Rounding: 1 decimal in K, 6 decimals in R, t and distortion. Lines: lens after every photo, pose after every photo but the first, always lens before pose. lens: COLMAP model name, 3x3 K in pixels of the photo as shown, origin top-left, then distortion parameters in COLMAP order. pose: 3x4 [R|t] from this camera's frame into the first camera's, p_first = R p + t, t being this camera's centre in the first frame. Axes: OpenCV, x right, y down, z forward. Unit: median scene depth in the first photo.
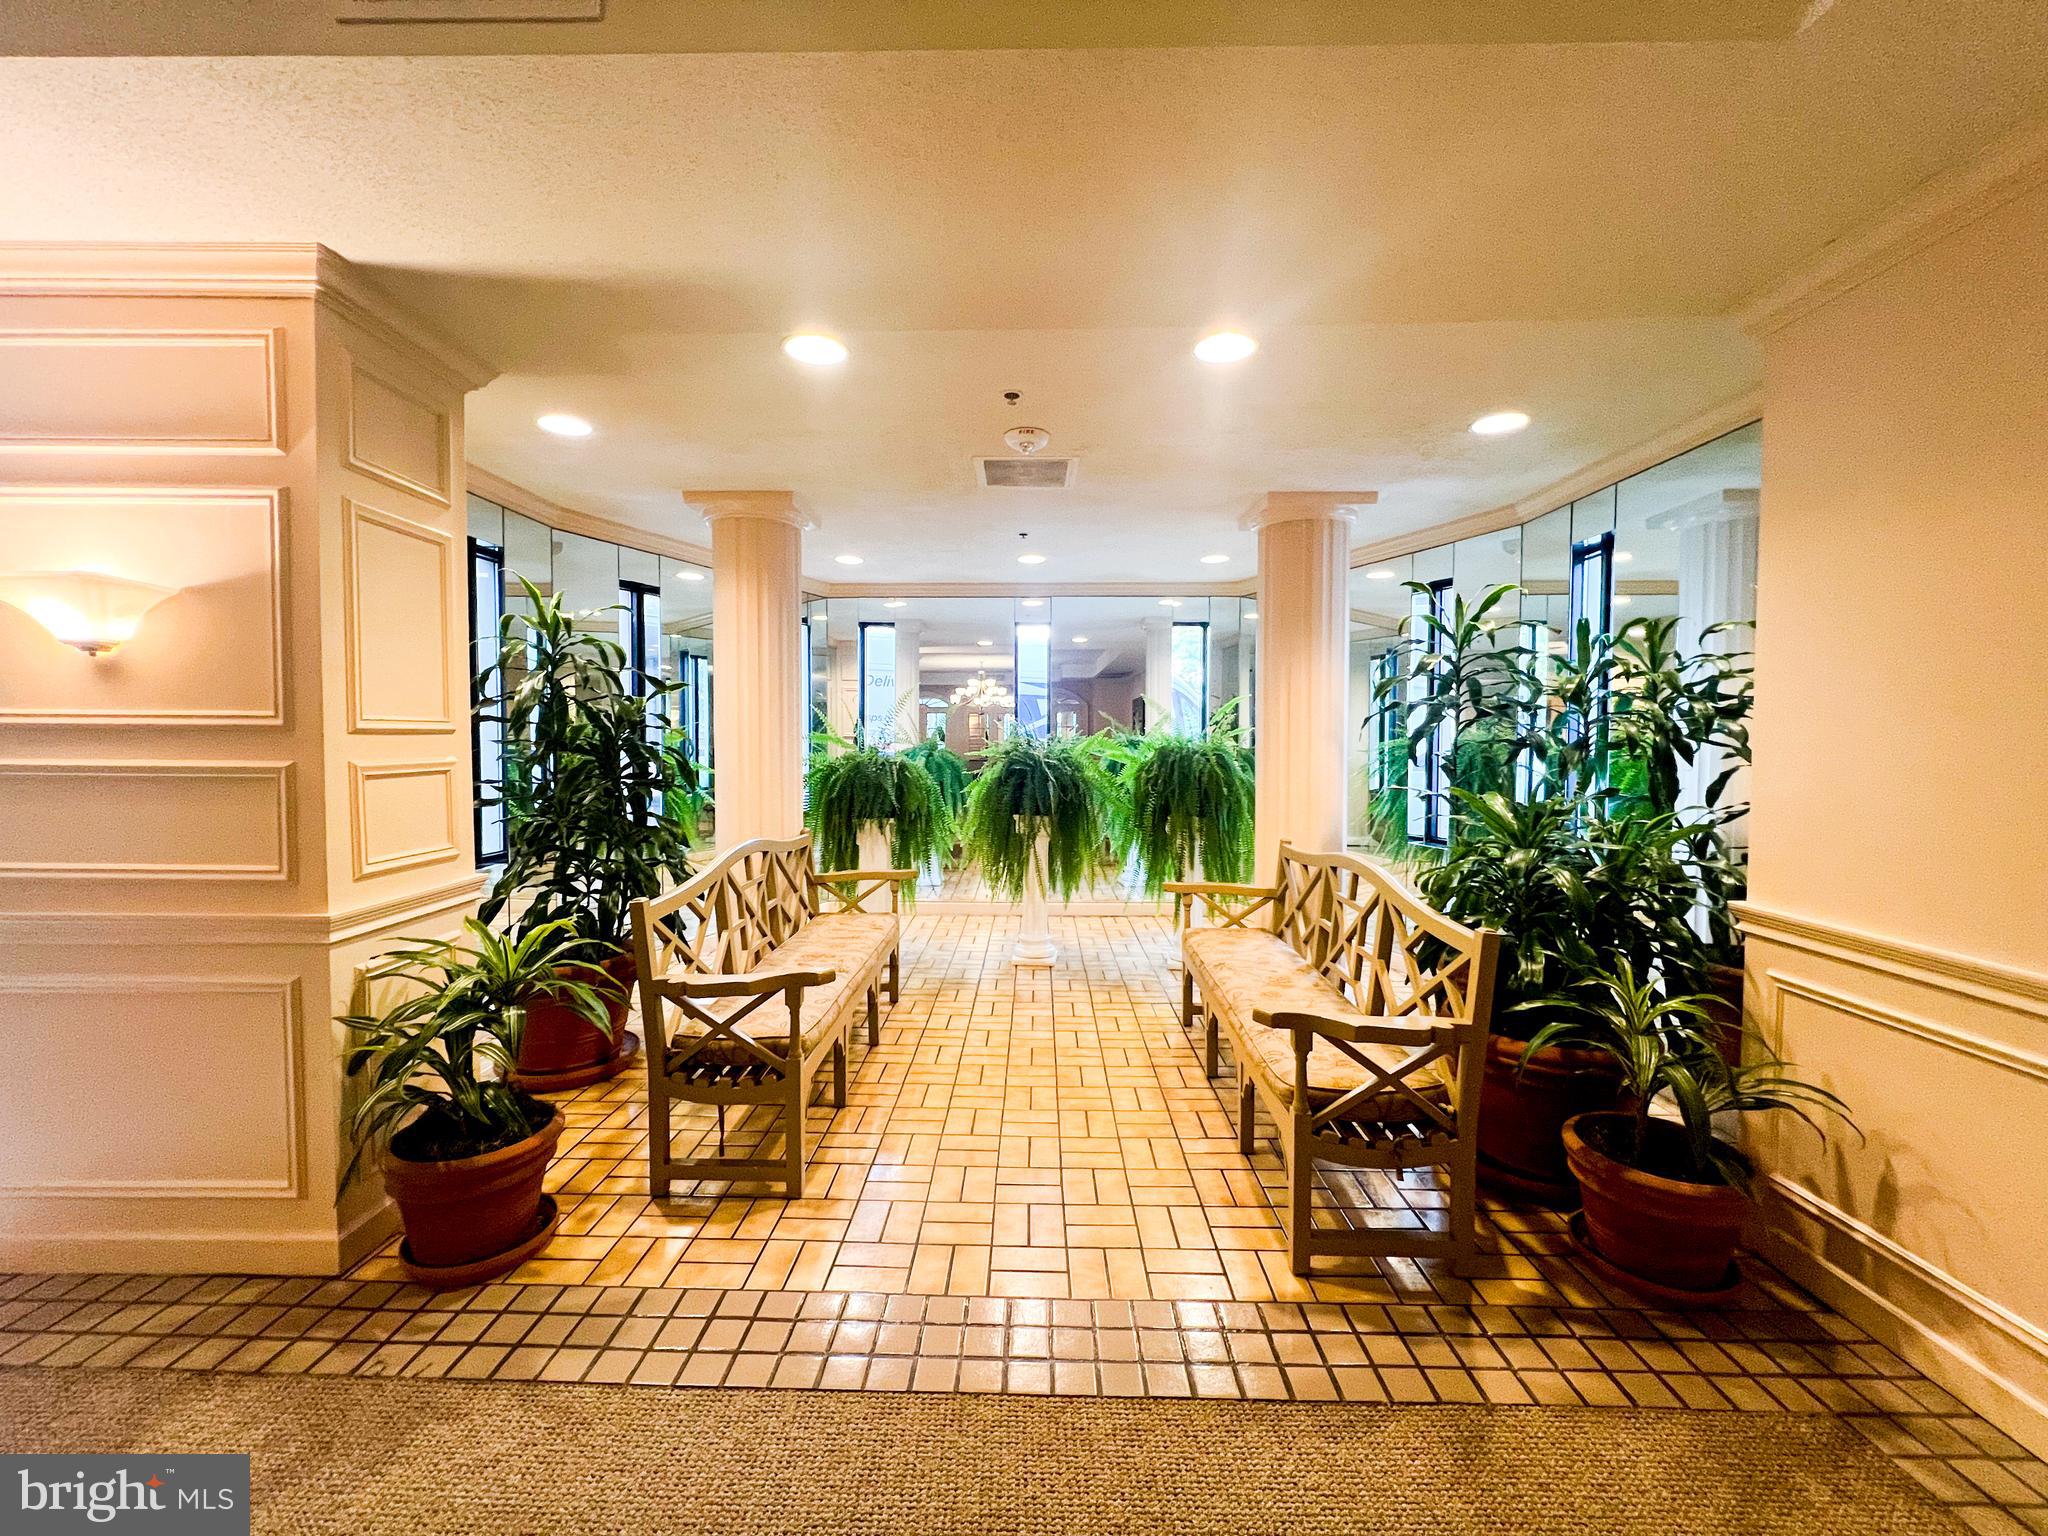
lens RADIAL K [[823.4, 0, 1020.0], [0, 823.4, 766.3], [0, 0, 1]] dist [-0.001404, 0.000733]
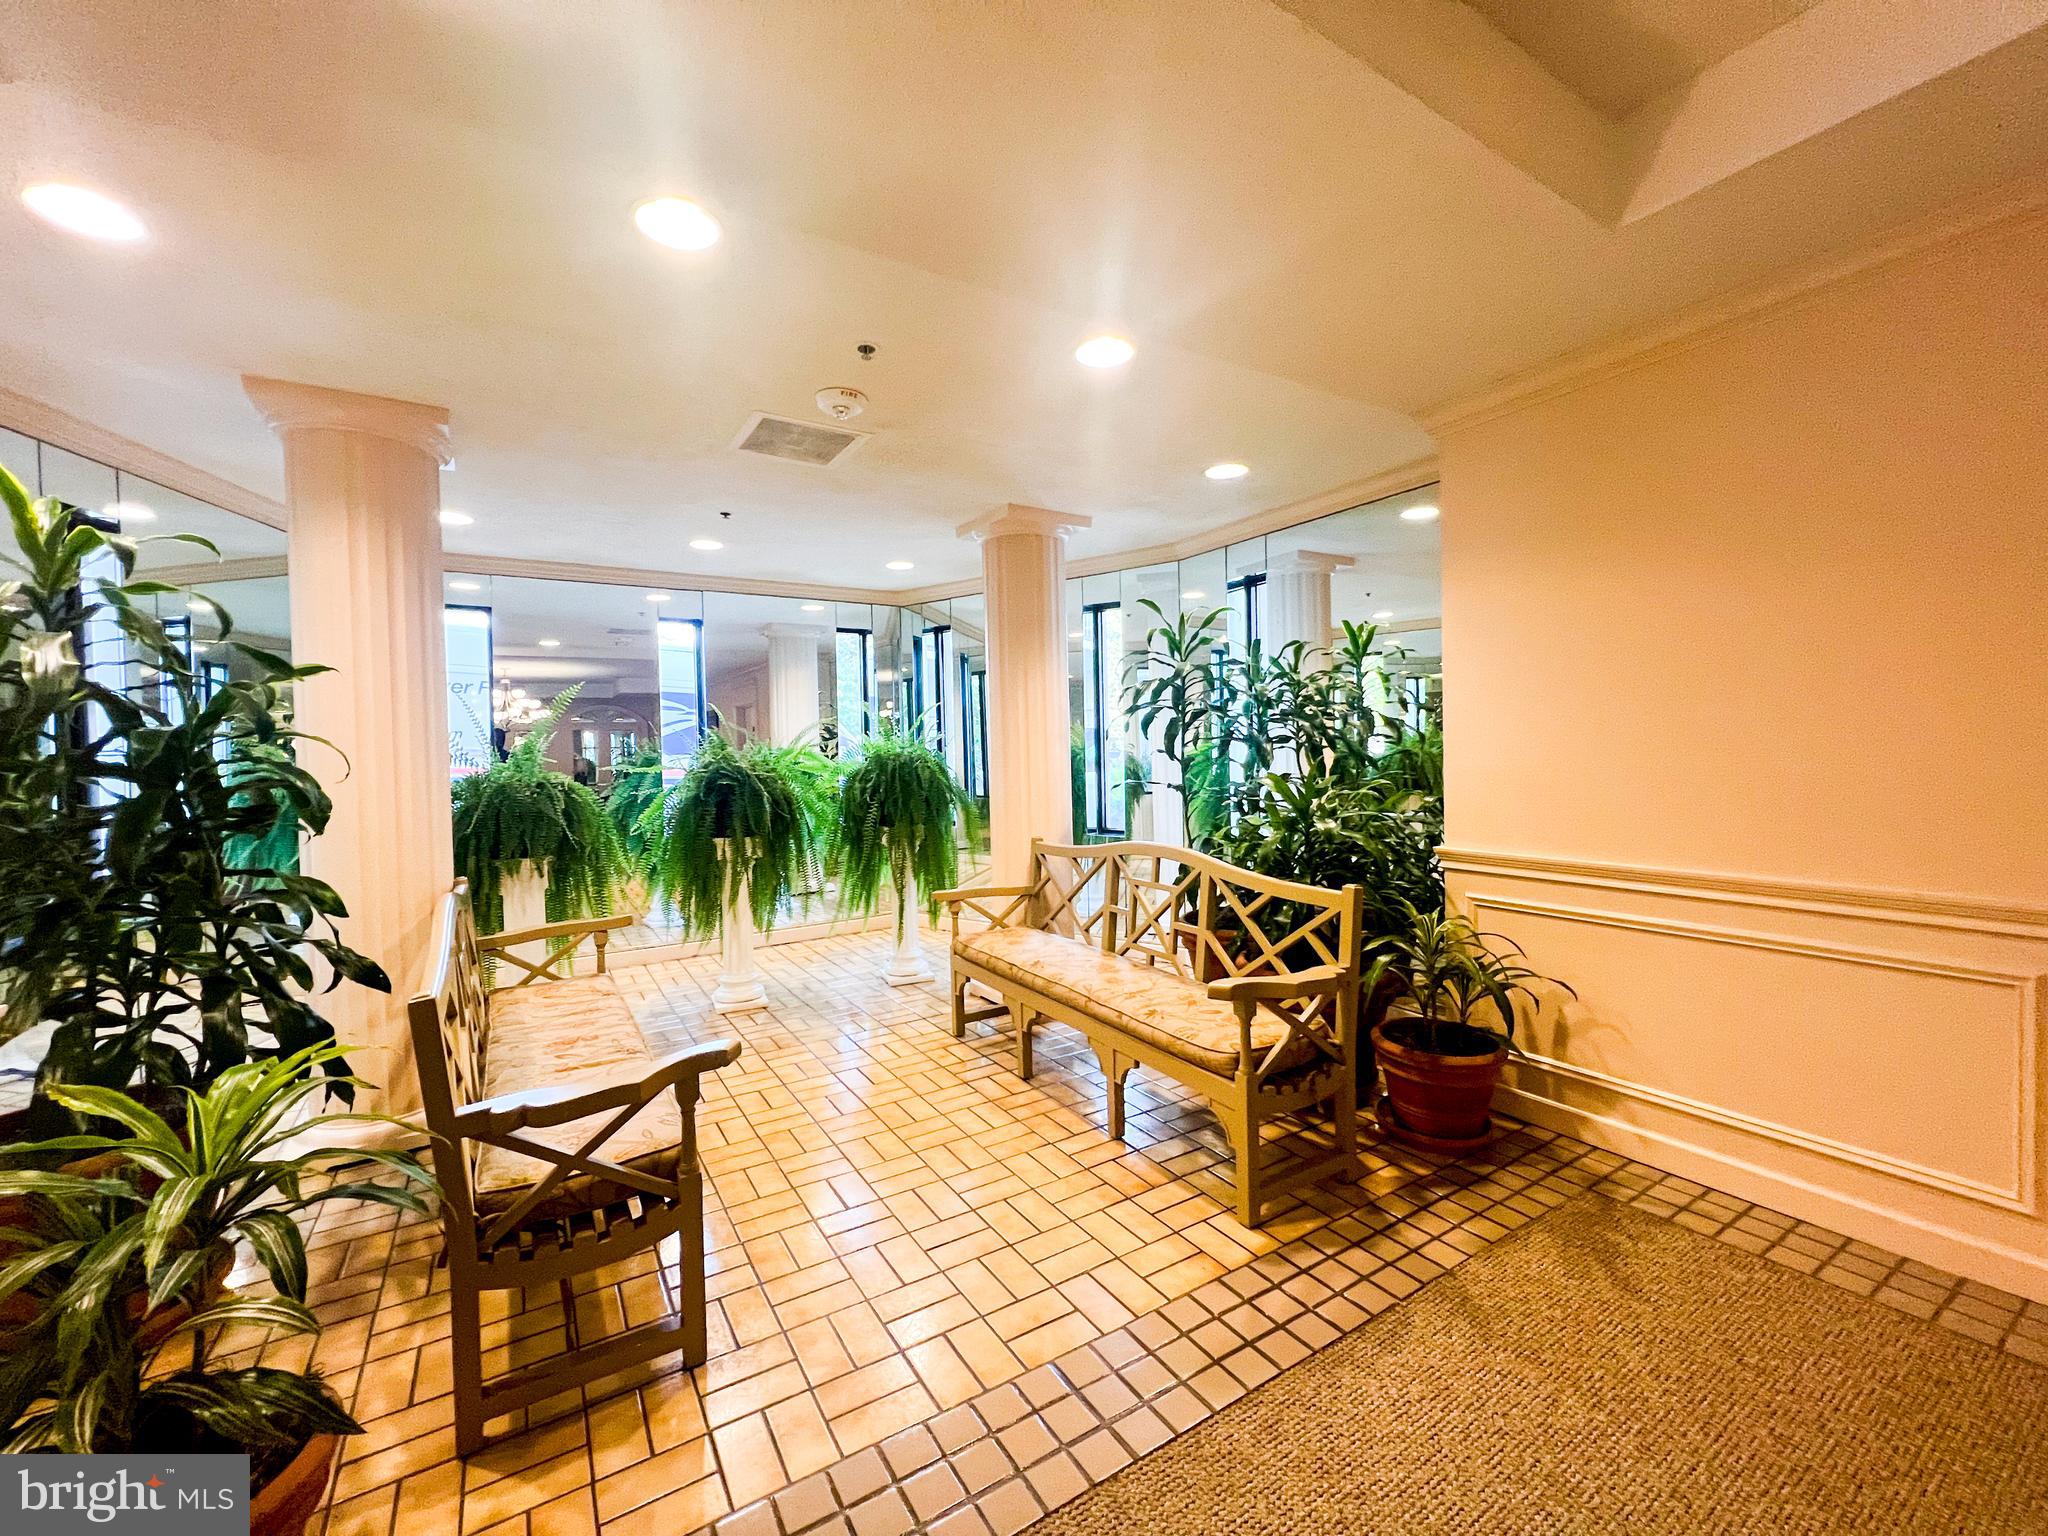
lens RADIAL K [[823.4, 0, 1025.7], [0, 823.4, 764.8], [0, 0, 1]] dist [-0.001404, 0.000733]
pose [[0.837405, -0.031796, 0.545657, -0.414914], [0.044812, 0.998940, -0.010562, 0.011748], [-0.544742, 0.033297, 0.837942, 0.211633]]
